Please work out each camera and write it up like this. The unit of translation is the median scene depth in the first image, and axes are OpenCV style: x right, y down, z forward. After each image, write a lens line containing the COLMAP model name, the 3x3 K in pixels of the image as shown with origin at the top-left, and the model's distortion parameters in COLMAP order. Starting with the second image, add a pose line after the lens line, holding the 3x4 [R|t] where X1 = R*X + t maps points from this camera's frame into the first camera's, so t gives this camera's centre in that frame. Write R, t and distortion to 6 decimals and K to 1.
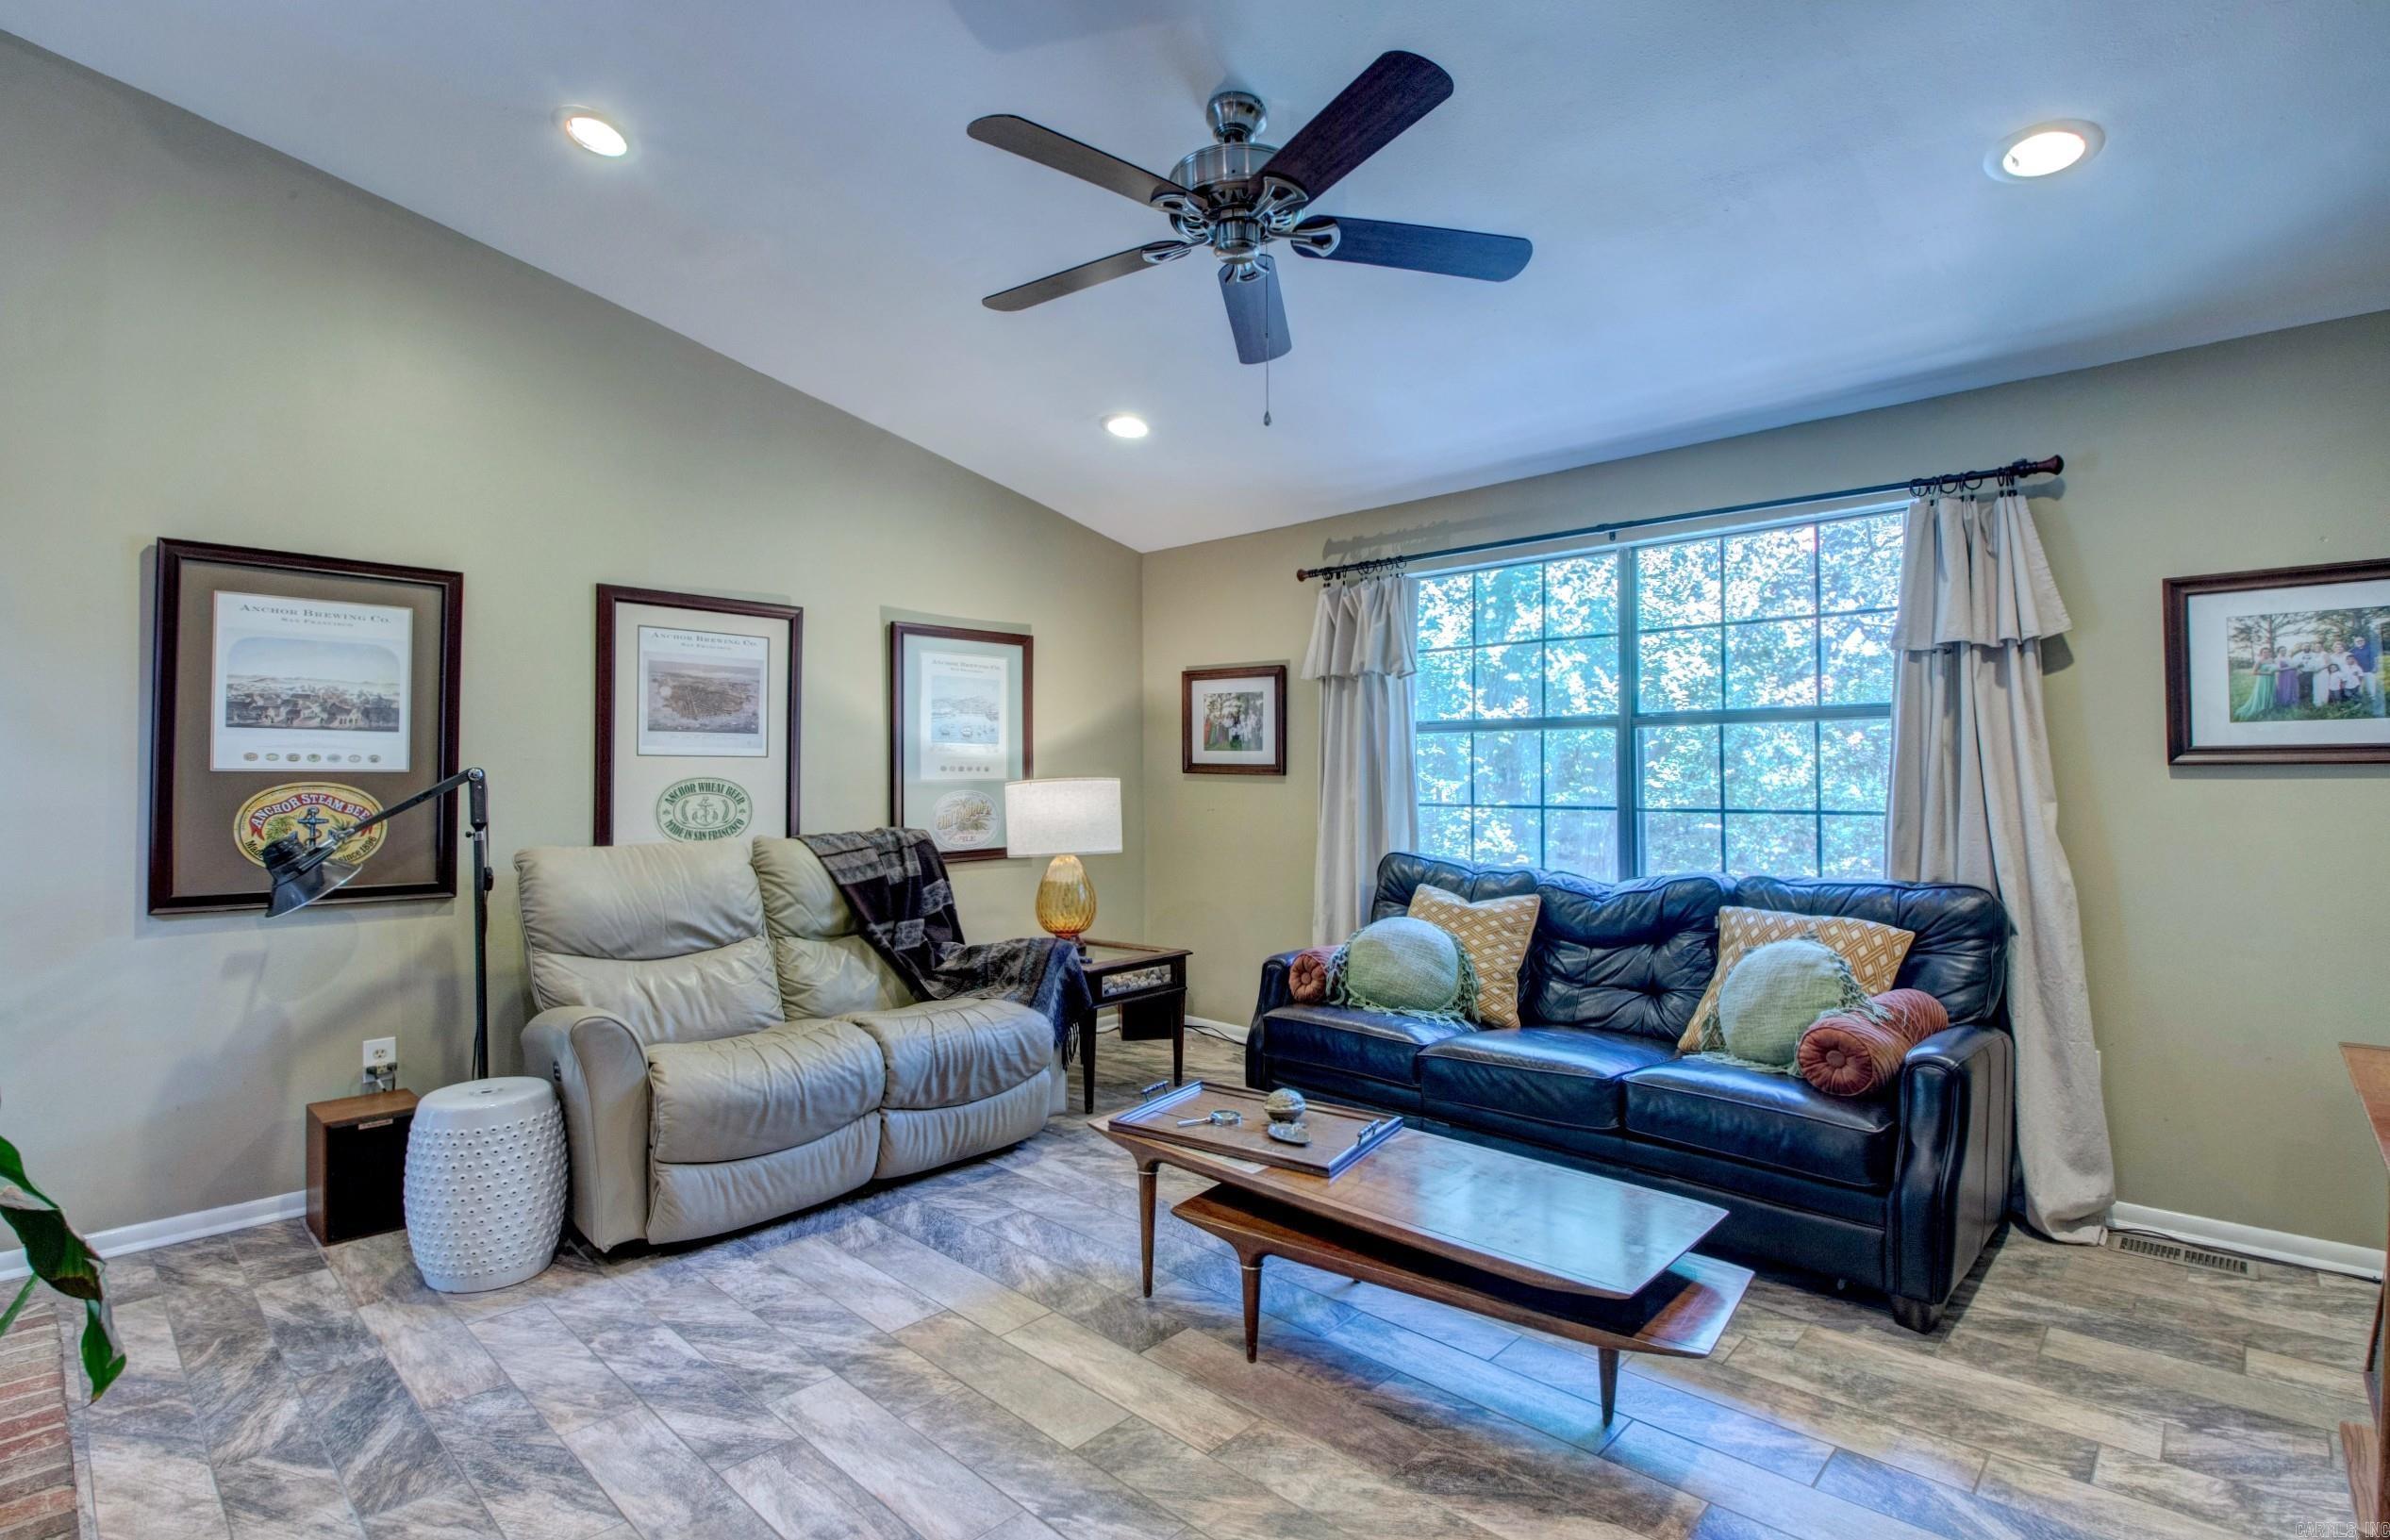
lens RADIAL K [[1116.5, 0, 1178.2], [0, 1116.5, 773.3], [0, 0, 1]] dist [0.004869, -0.010491]
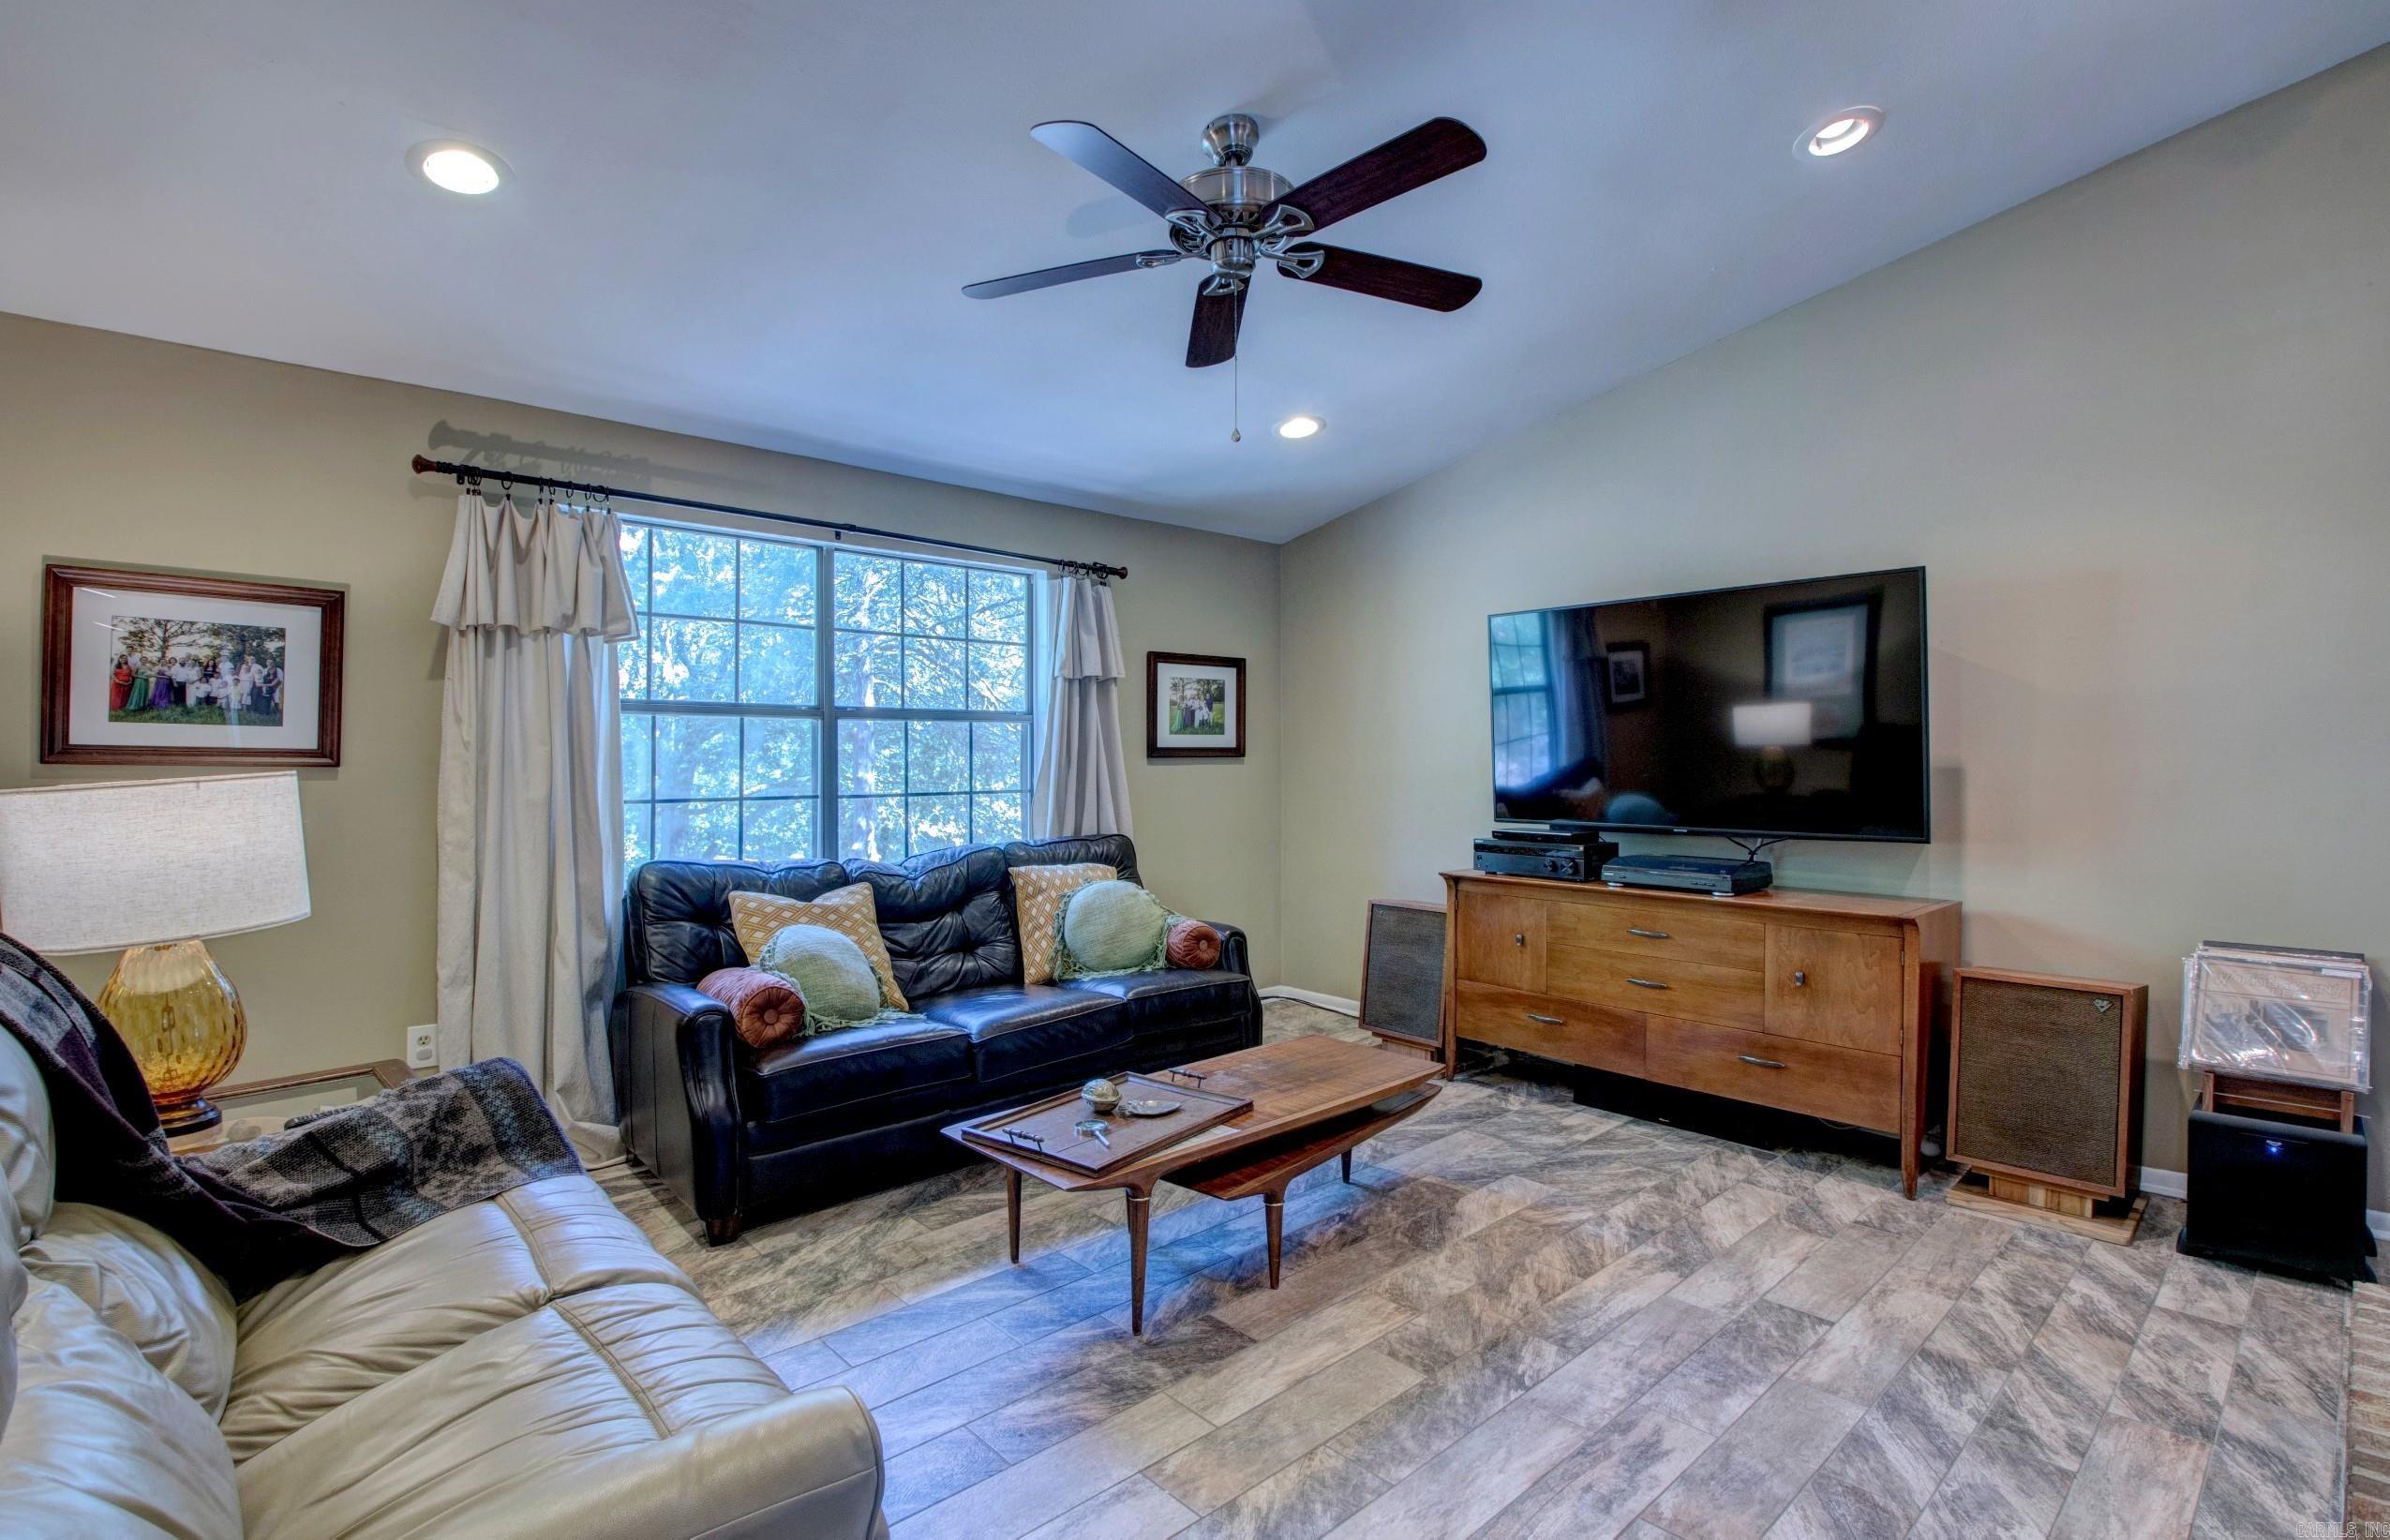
lens RADIAL K [[1116.6, 0, 1187.7], [0, 1116.6, 765.5], [0, 0, 1]] dist [0.004869, -0.010491]
pose [[0.068035, 0.001376, 0.997682, -0.638407], [0.005319, 0.999984, -0.001742, 0.006101], [-0.997669, 0.005425, 0.068026, 0.615738]]
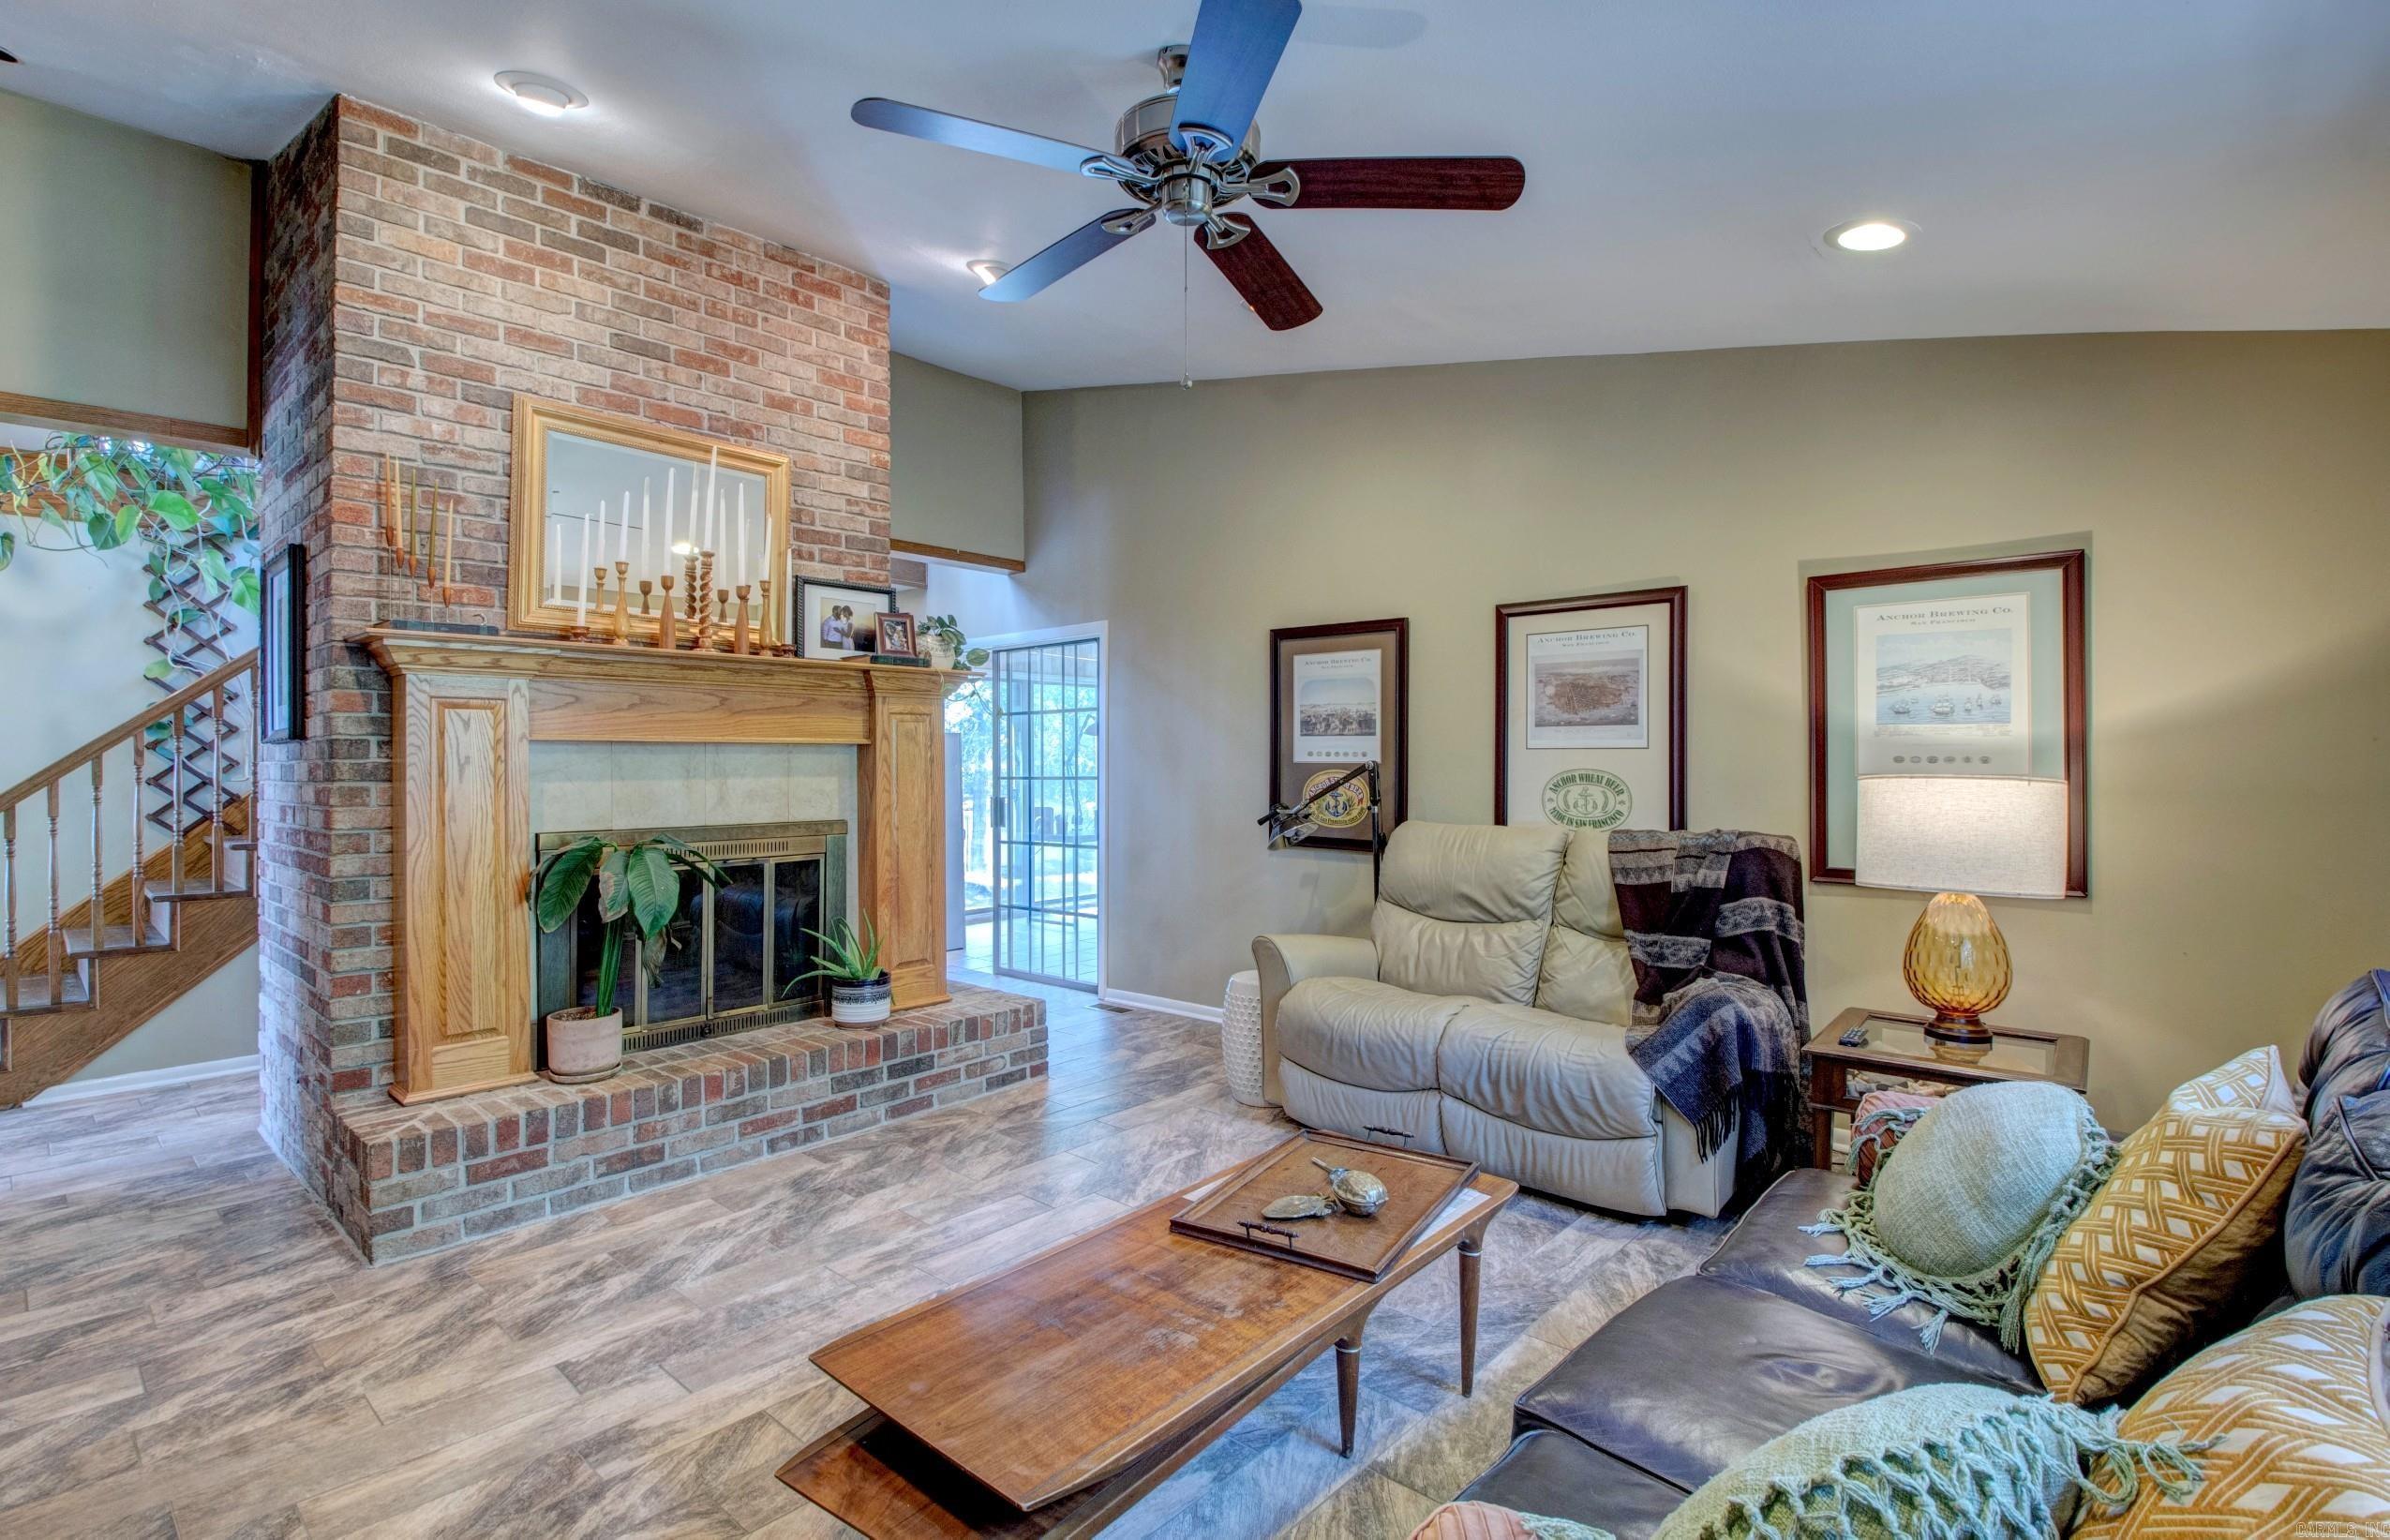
lens RADIAL K [[1116.6, 0, 1191.8], [0, 1116.6, 760.6], [0, 0, 1]] dist [0.004869, -0.010491]
pose [[0.037523, -0.001829, -0.999294, 0.631847], [-0.002380, 0.999995, -0.001919, -0.001061], [0.999293, 0.002451, 0.037519, 0.612599]]
